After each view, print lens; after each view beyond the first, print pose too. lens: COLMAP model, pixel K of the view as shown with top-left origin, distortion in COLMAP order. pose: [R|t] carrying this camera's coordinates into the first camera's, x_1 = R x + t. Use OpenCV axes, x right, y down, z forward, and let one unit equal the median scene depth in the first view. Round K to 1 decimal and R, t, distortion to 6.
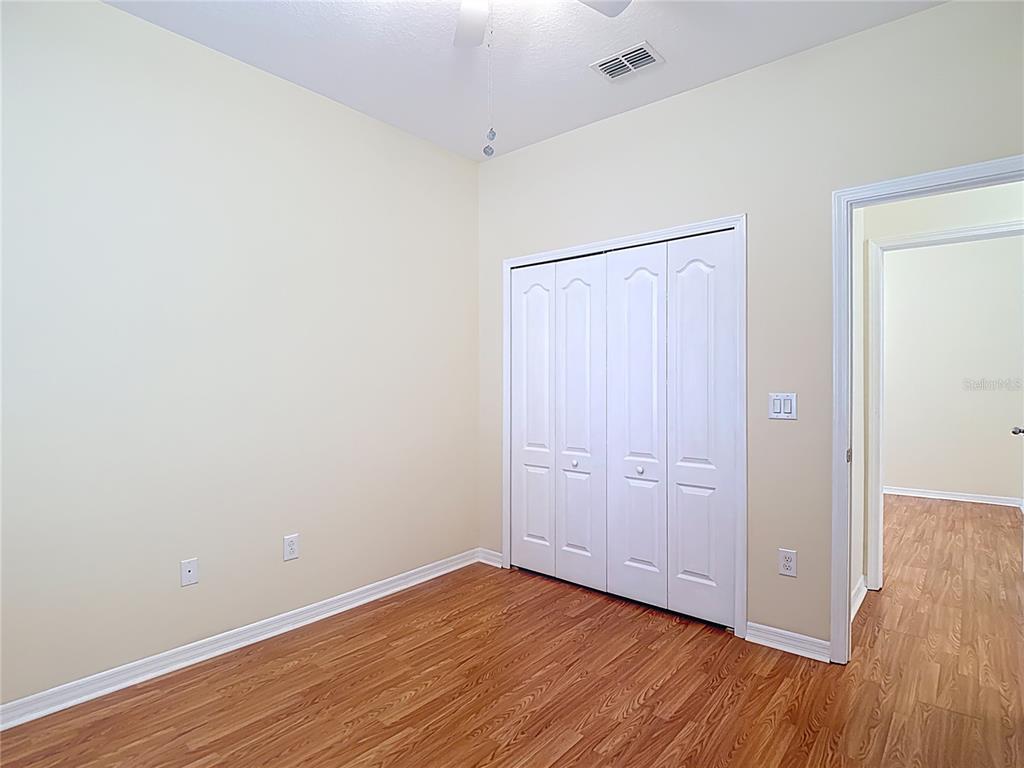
lens RADIAL K [[545.0, 0, 513.1], [0, 545.0, 379.8], [0, 0, 1]] dist [-0.000059, -0.022460]
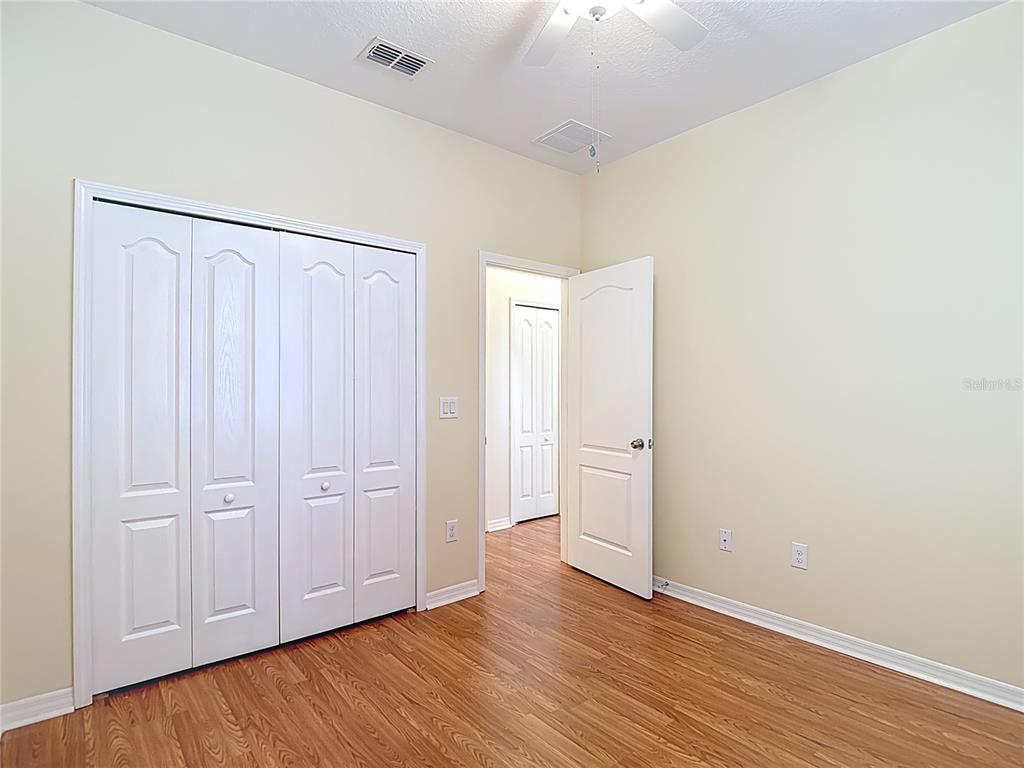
lens RADIAL K [[543.1, 0, 511.5], [0, 543.1, 388.2], [0, 0, 1]] dist [-0.000810, -0.021955]
pose [[0.173718, 0.004387, 0.984786, -0.632140], [0.000194, 0.999990, -0.004489, 0.007778], [-0.984796, 0.000971, 0.173715, 0.566672]]
